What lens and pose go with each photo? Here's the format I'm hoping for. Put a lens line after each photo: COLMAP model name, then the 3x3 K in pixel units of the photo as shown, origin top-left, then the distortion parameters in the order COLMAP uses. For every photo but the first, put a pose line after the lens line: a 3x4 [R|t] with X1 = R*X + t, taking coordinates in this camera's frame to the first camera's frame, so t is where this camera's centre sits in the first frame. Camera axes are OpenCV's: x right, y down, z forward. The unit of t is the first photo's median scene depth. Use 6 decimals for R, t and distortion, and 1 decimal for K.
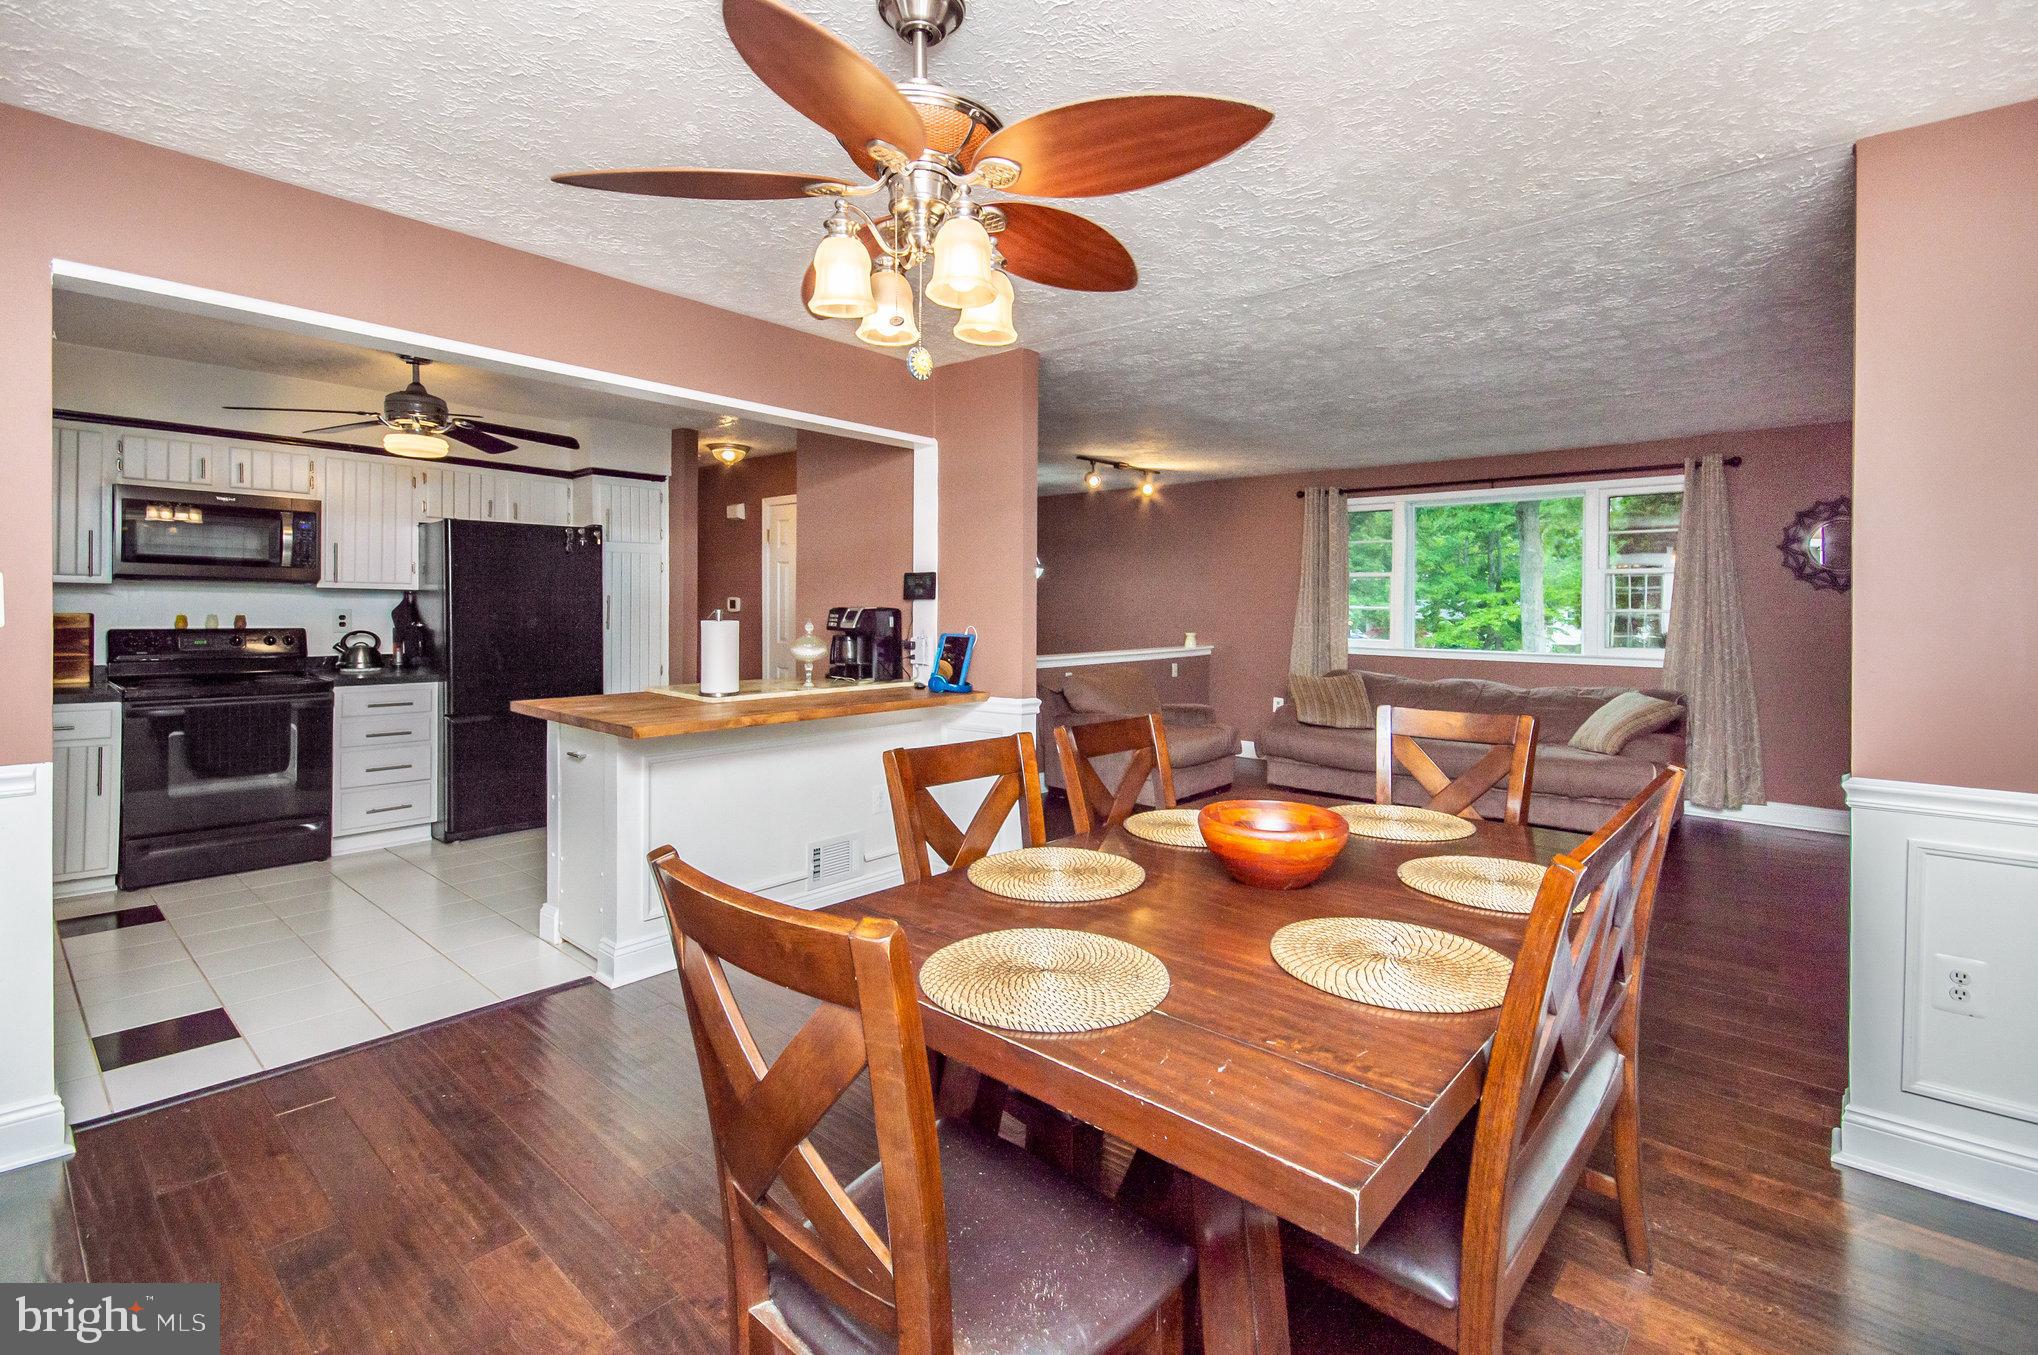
lens RADIAL K [[933.9, 0, 1008.4], [0, 933.9, 606.7], [0, 0, 1]] dist [0.000924, -0.000953]
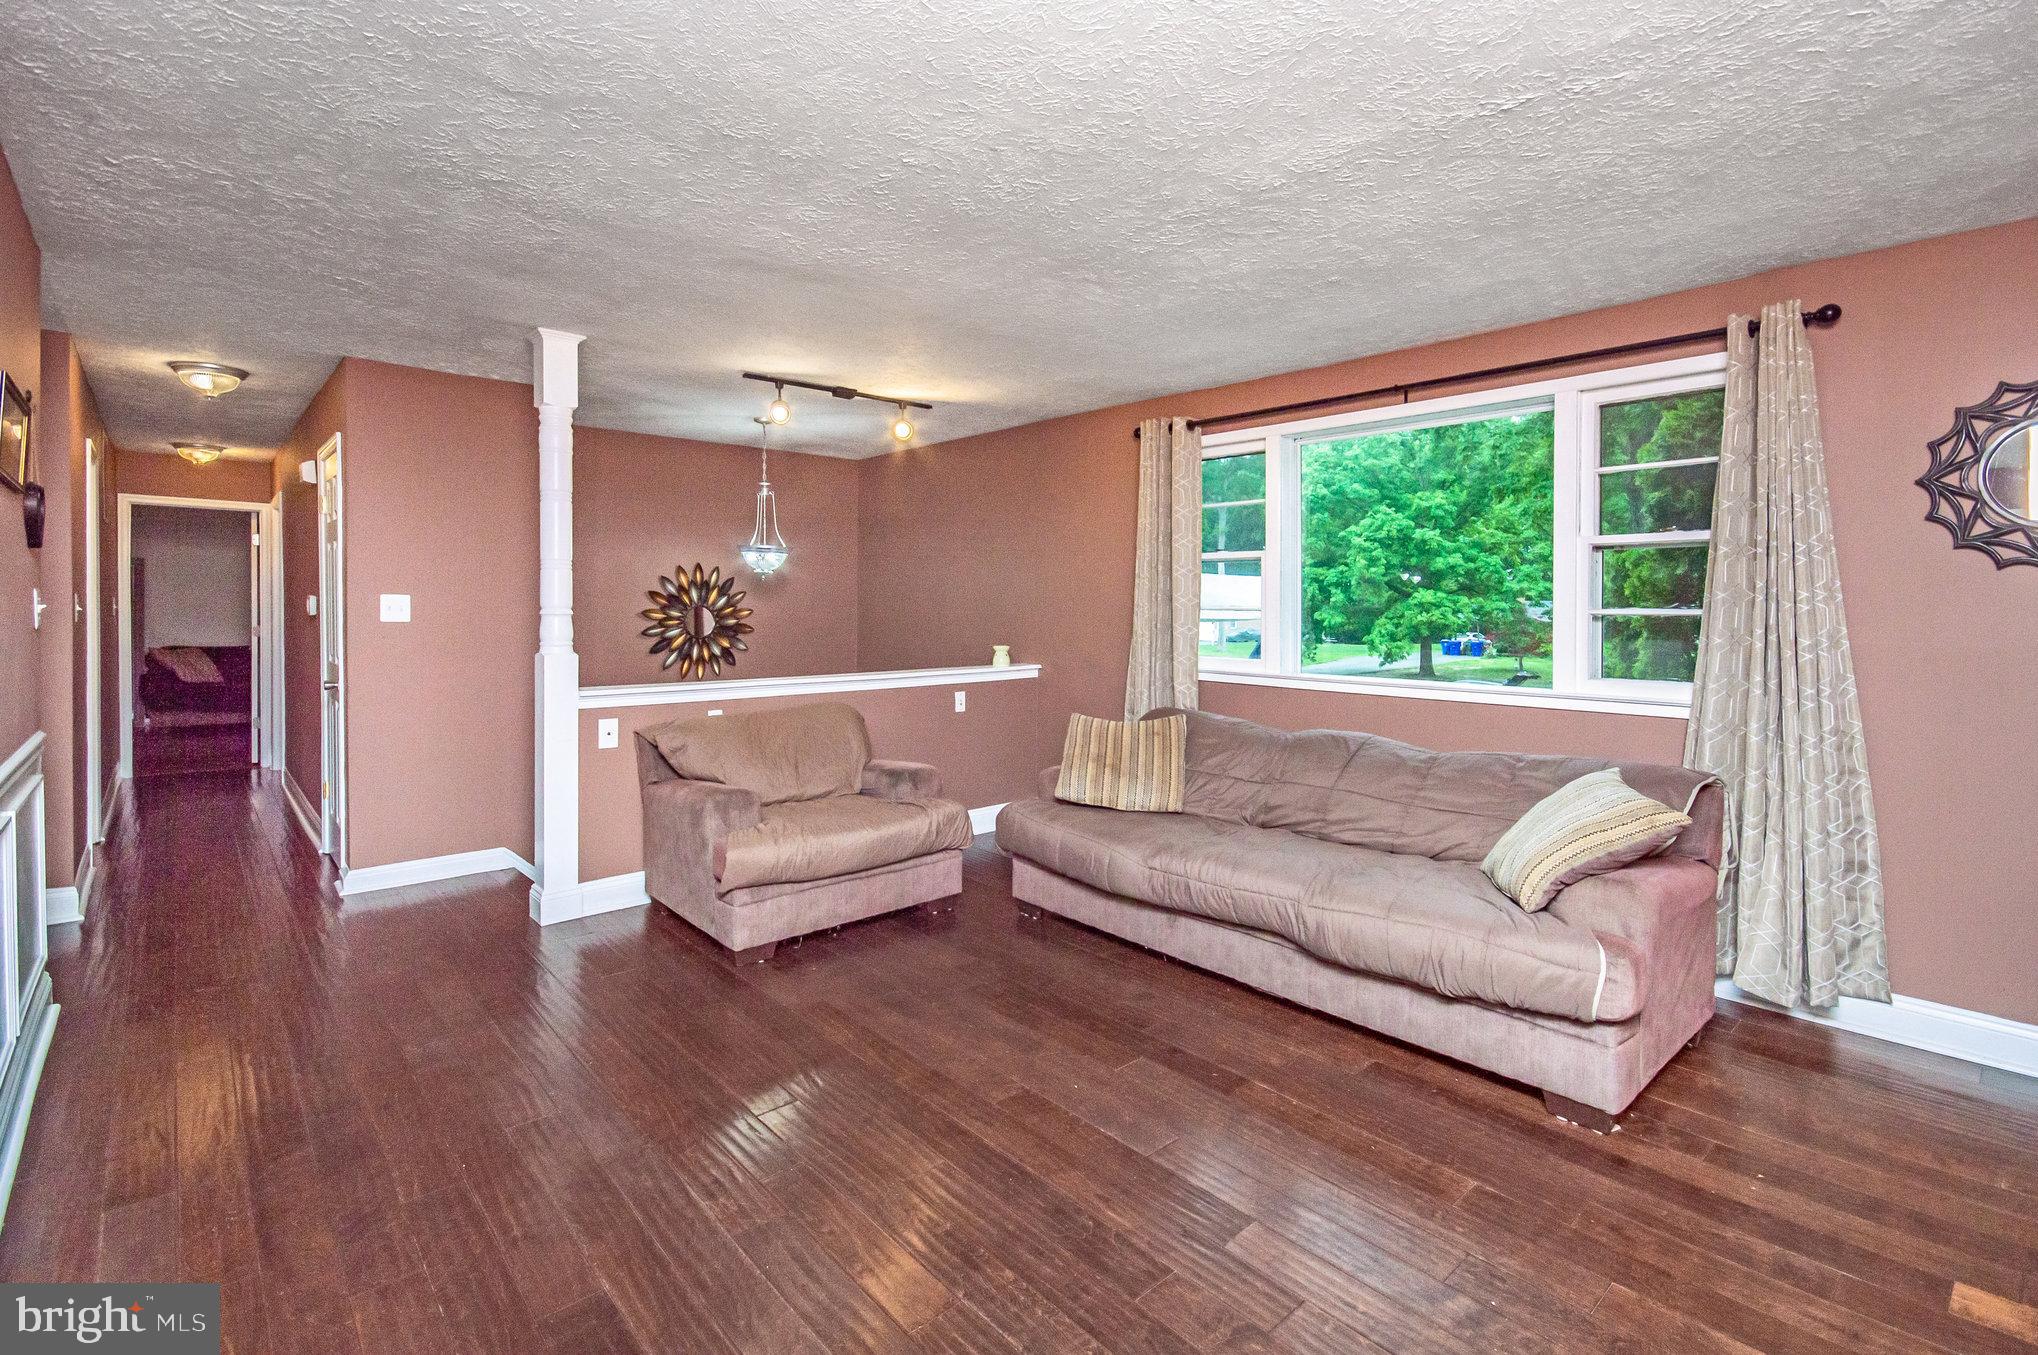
lens RADIAL K [[951.4, 0, 1019.9], [0, 951.4, 614.9], [0, 0, 1]] dist [0.001636, -0.010736]
pose [[0.993420, 0.000943, -0.114527, 0.377174], [-0.000631, 0.999996, 0.002763, 0.004684], [0.114529, -0.002672, 0.993416, 0.413766]]
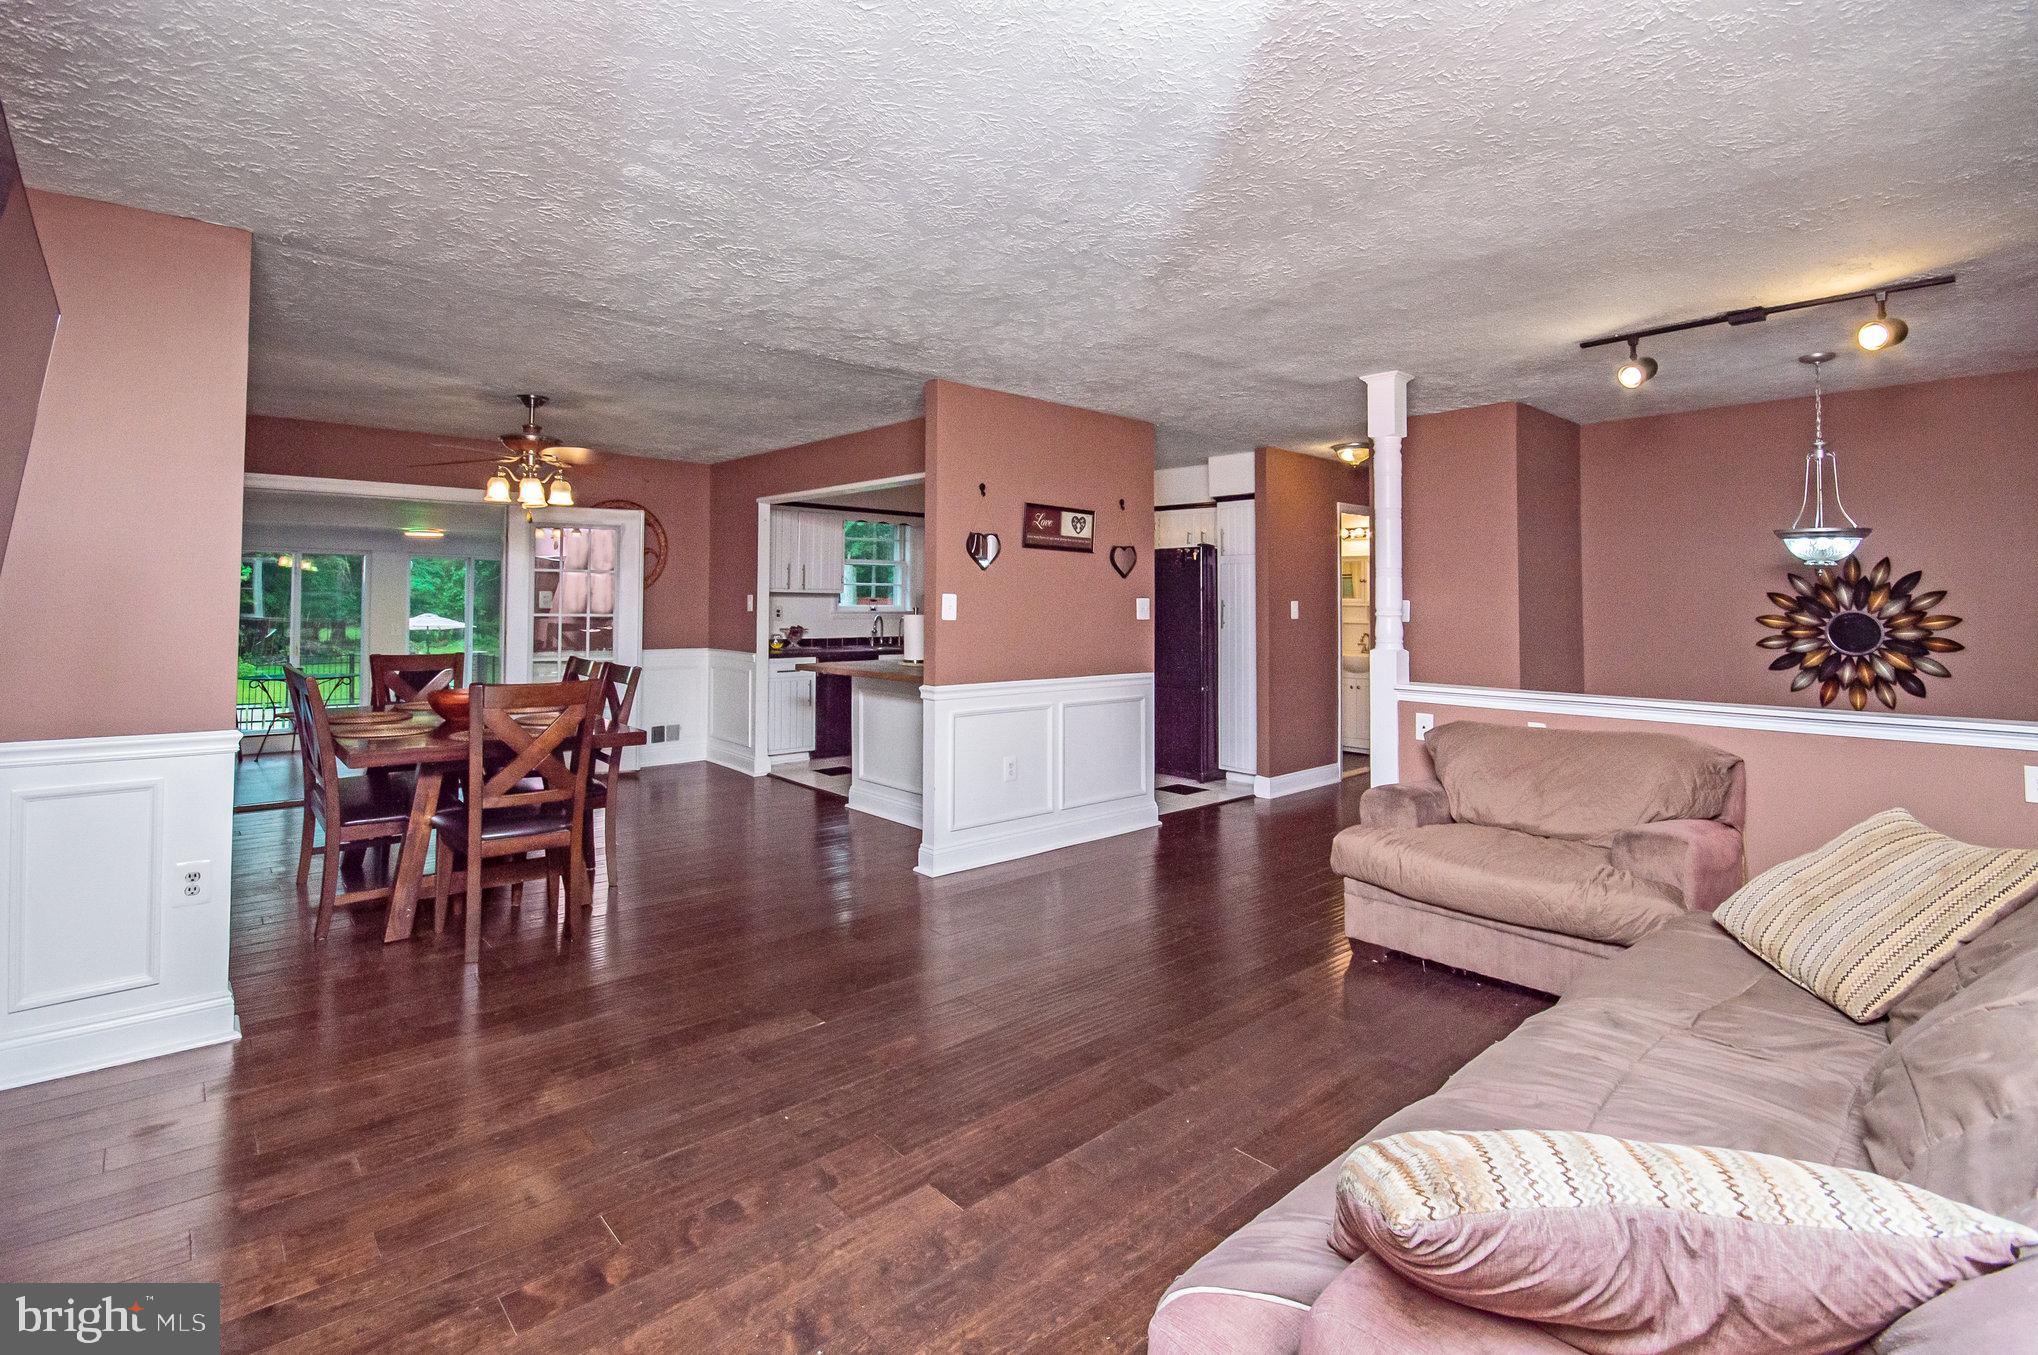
lens RADIAL K [[933.9, 0, 1008.4], [0, 933.9, 606.7], [0, 0, 1]] dist [0.000924, -0.000953]
pose [[-0.111479, -0.001819, -0.993765, 0.746369], [-0.011499, 0.999934, -0.000541, 0.002737], [0.993700, 0.011367, -0.111493, 0.799832]]
